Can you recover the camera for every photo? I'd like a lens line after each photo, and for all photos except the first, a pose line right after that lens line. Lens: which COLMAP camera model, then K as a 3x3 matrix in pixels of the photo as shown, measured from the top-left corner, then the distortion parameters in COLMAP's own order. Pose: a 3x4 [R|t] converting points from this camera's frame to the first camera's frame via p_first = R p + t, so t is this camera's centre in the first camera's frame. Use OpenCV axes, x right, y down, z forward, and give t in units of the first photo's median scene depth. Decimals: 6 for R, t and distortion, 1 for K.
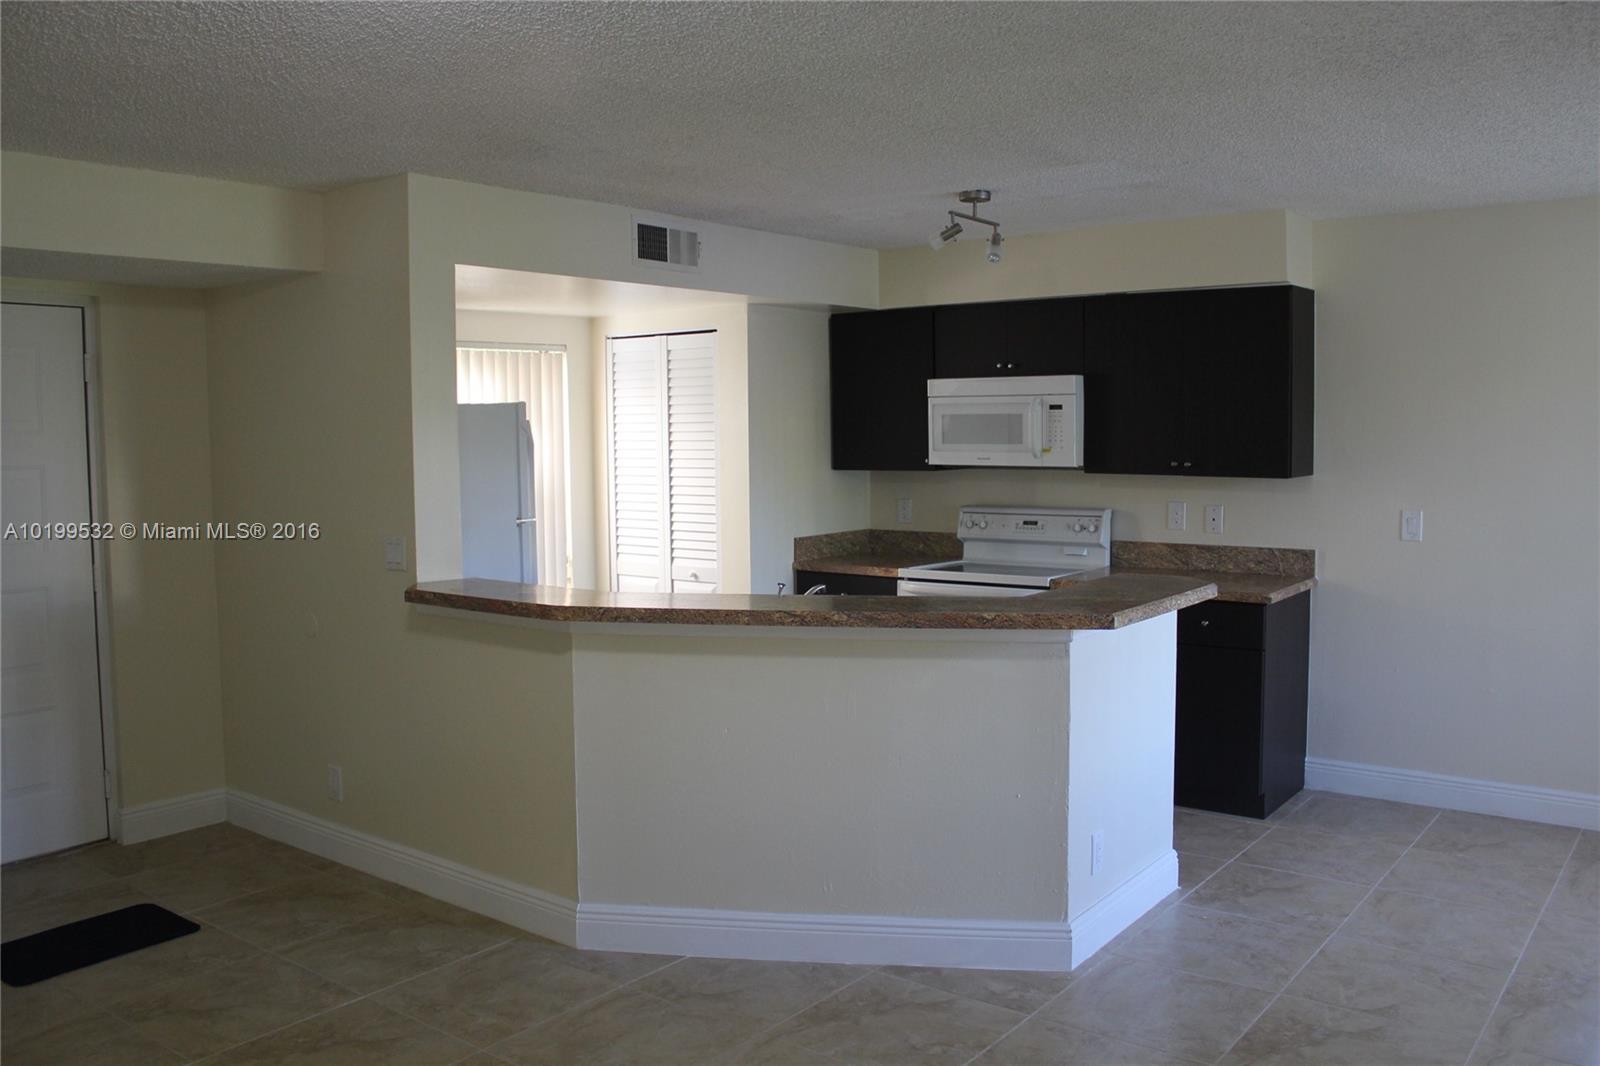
lens RADIAL K [[1314.4, 0, 802.6], [0, 1314.4, 514.6], [0, 0, 1]] dist [-0.169694, 0.144652]
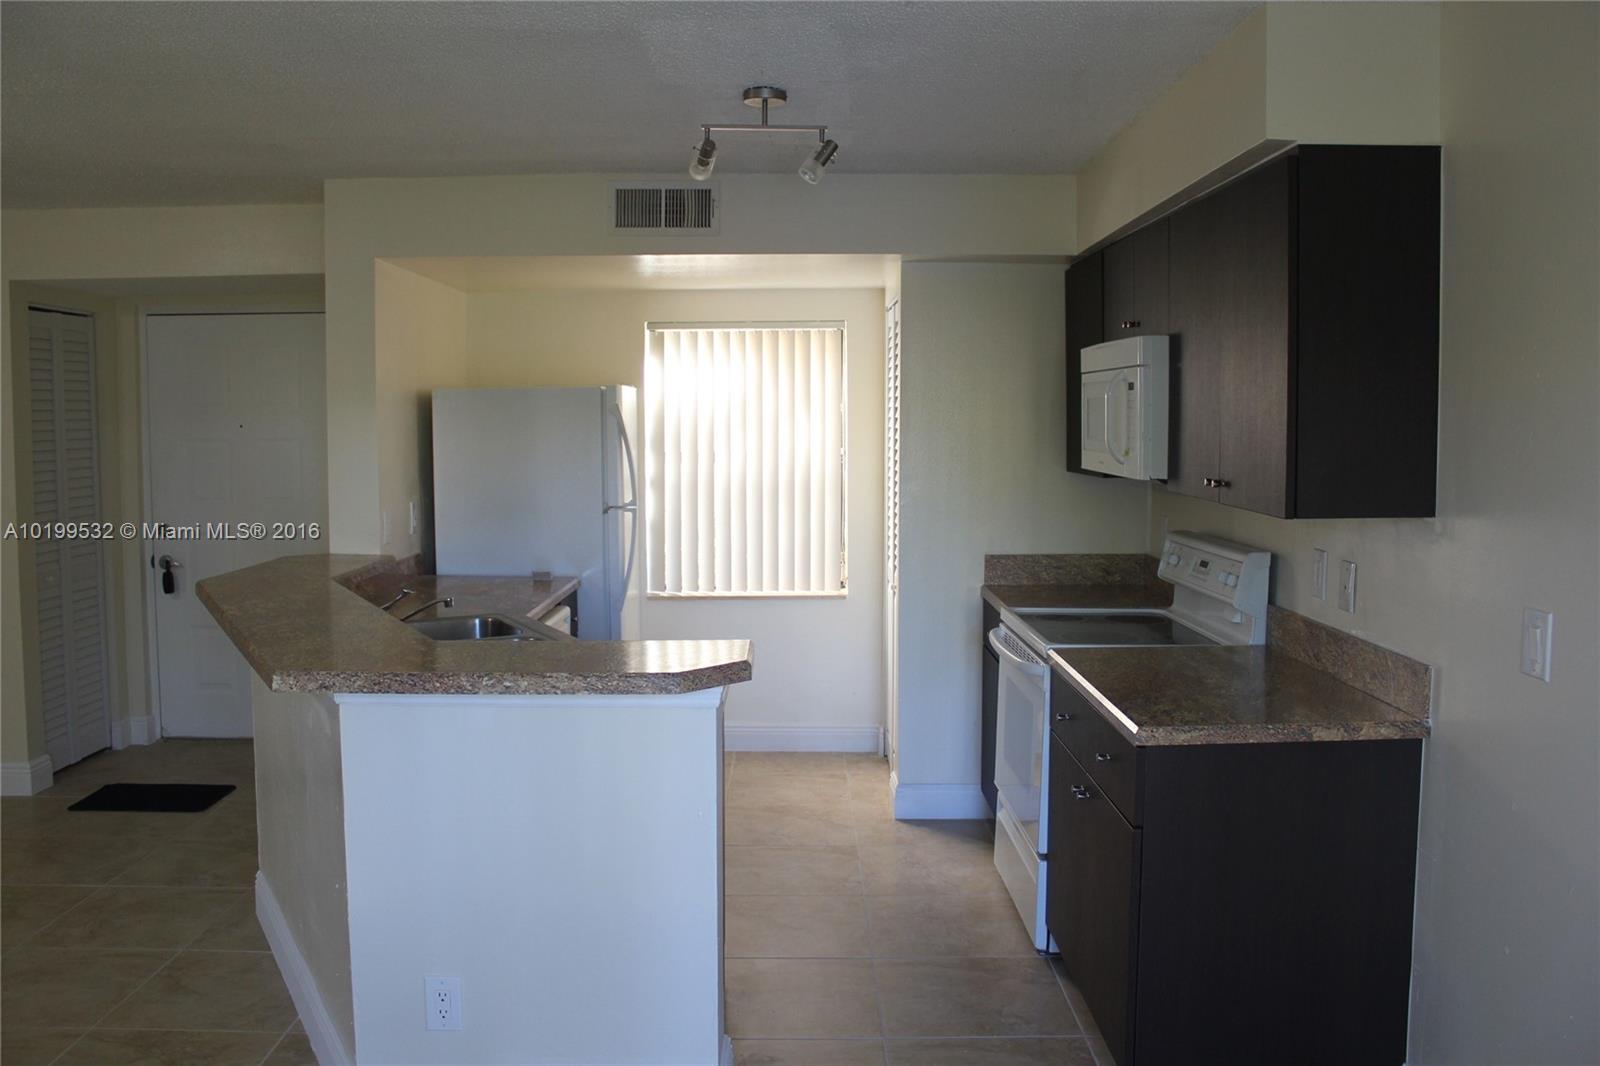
lens RADIAL K [[1314.4, 0, 802.6], [0, 1314.4, 514.6], [0, 0, 1]] dist [-0.169694, 0.144652]
pose [[0.617457, 0.067012, -0.783745, 0.648107], [-0.056697, 0.997565, 0.040627, -0.038456], [0.784559, 0.019350, 0.619752, 0.515074]]
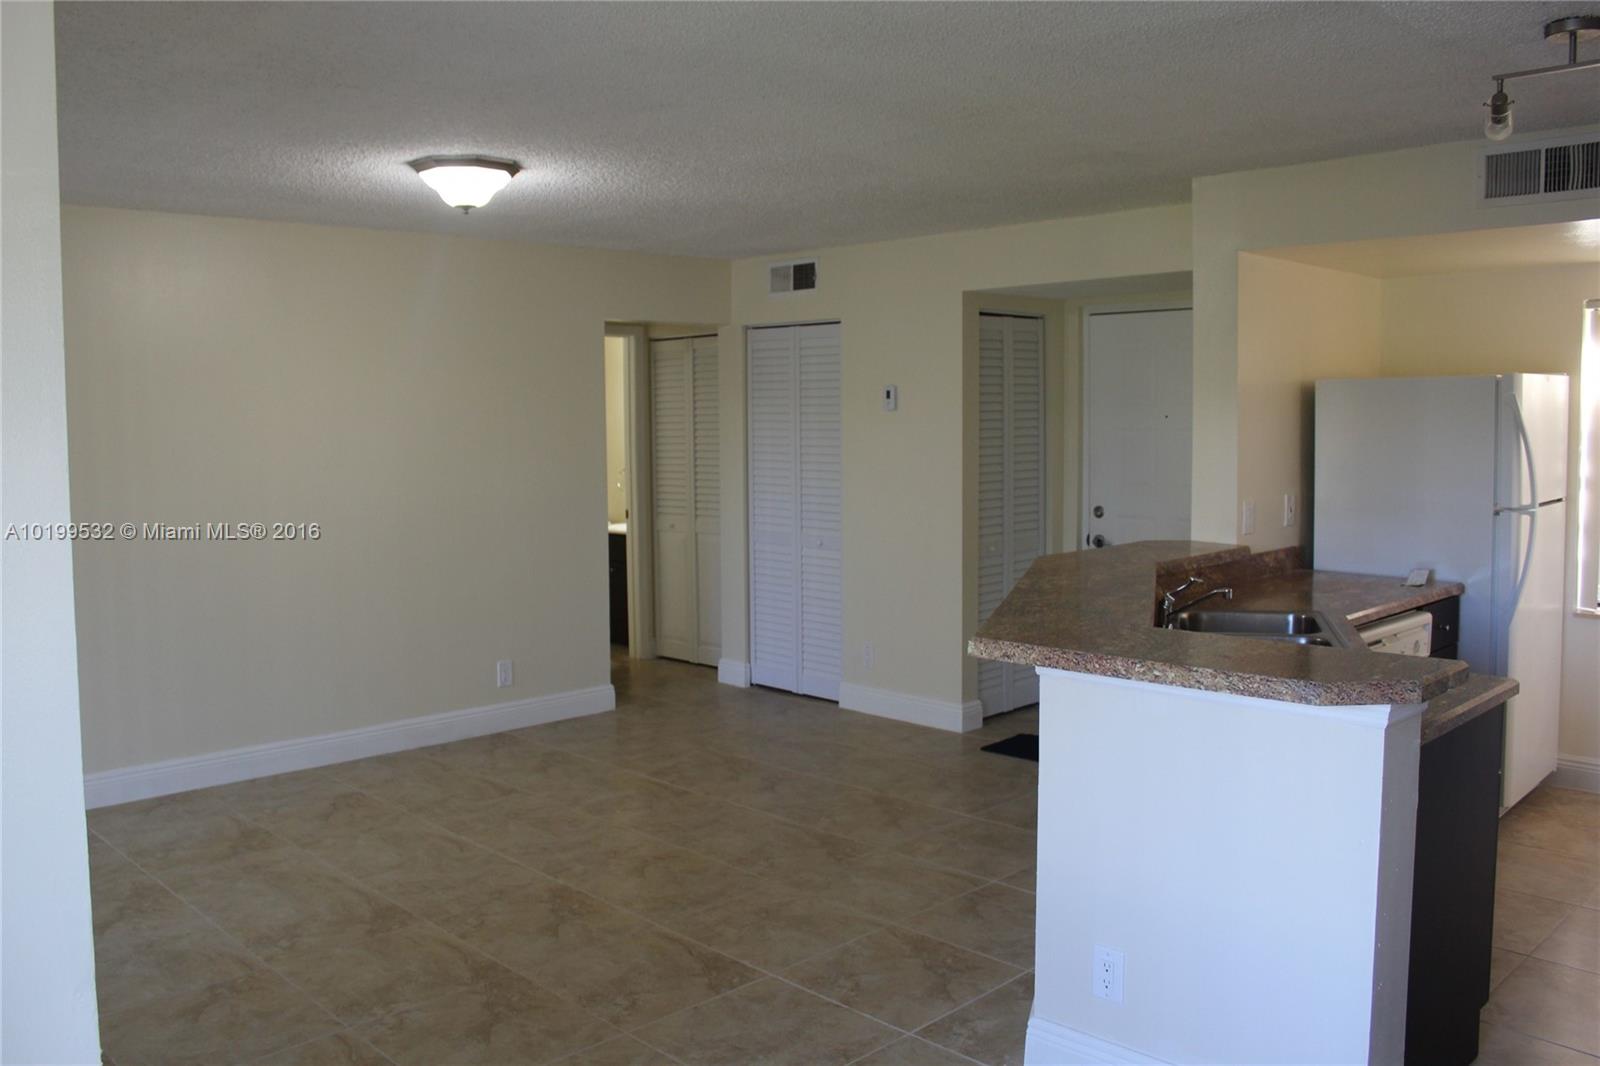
lens RADIAL K [[1314.4, 0, 802.6], [0, 1314.4, 514.6], [0, 0, 1]] dist [-0.169694, 0.144652]
pose [[-0.137473, 0.086543, -0.986718, 0.700256], [-0.052016, 0.994170, 0.094444, -0.048261], [0.989139, 0.064309, -0.132170, 0.656198]]
